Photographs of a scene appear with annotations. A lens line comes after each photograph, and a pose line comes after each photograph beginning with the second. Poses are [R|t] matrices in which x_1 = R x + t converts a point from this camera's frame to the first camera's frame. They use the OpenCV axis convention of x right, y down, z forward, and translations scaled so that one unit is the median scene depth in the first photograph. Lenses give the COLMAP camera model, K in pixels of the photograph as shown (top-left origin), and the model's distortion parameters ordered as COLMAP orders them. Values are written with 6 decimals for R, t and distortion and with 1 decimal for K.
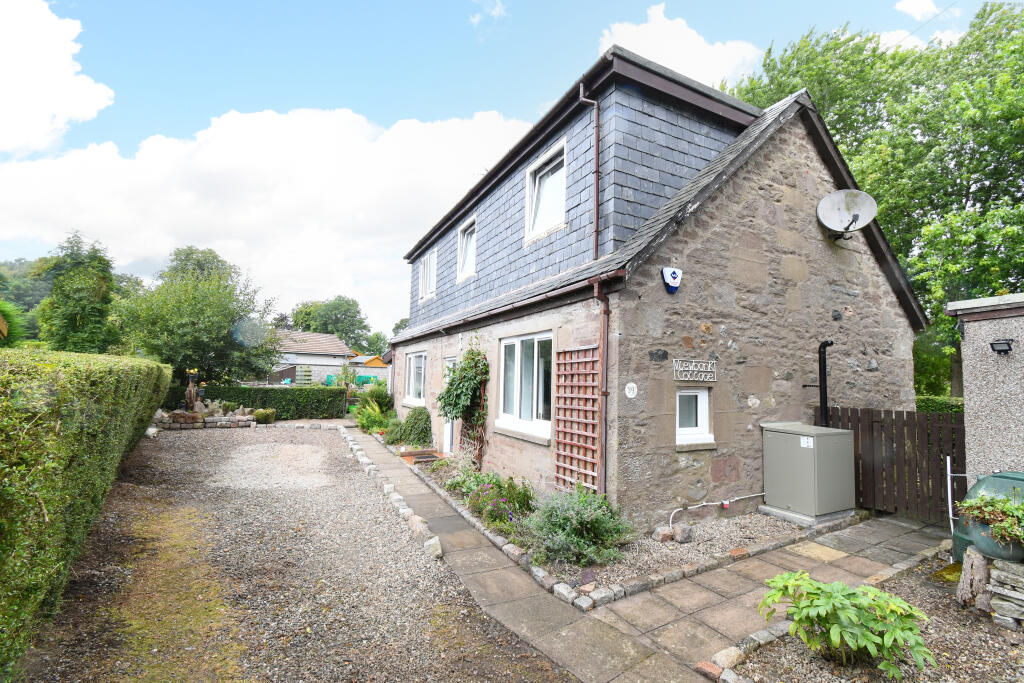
lens RADIAL K [[462.5, 0, 512.0], [0, 462.5, 341.5], [0, 0, 1]] dist [0.000658, -0.000076]
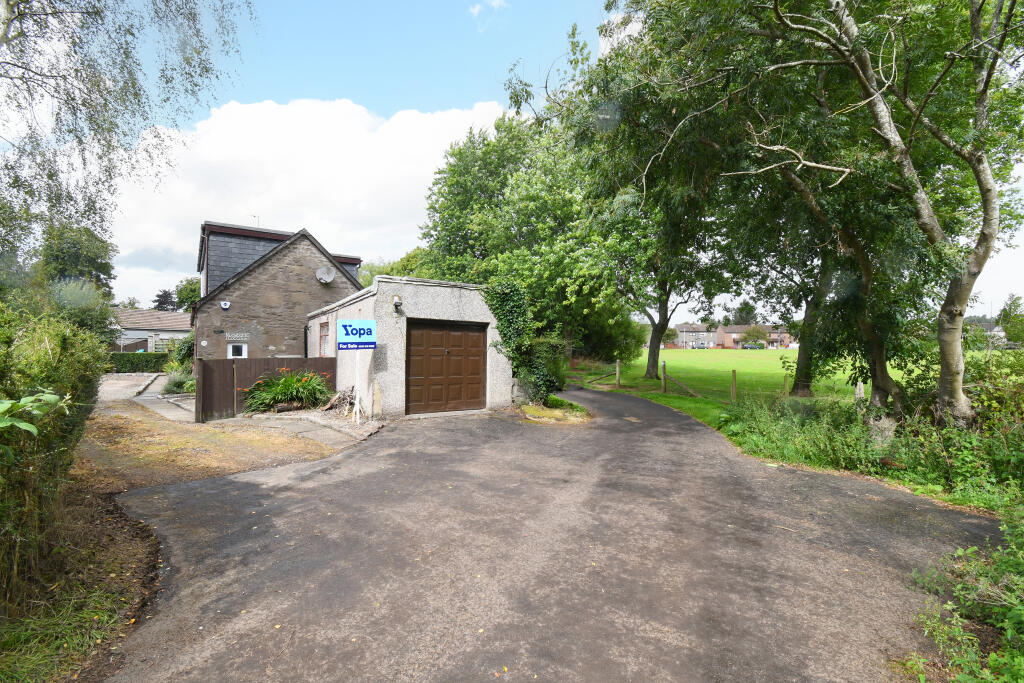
lens RADIAL K [[463.3, 0, 512.0], [0, 463.3, 341.5], [0, 0, 1]] dist [-0.013938, -0.000747]
pose [[0.987470, -0.012282, 0.157331, 1.470032], [0.003137, 0.998297, 0.058248, -0.062762], [-0.157779, -0.057024, 0.985827, -1.901614]]
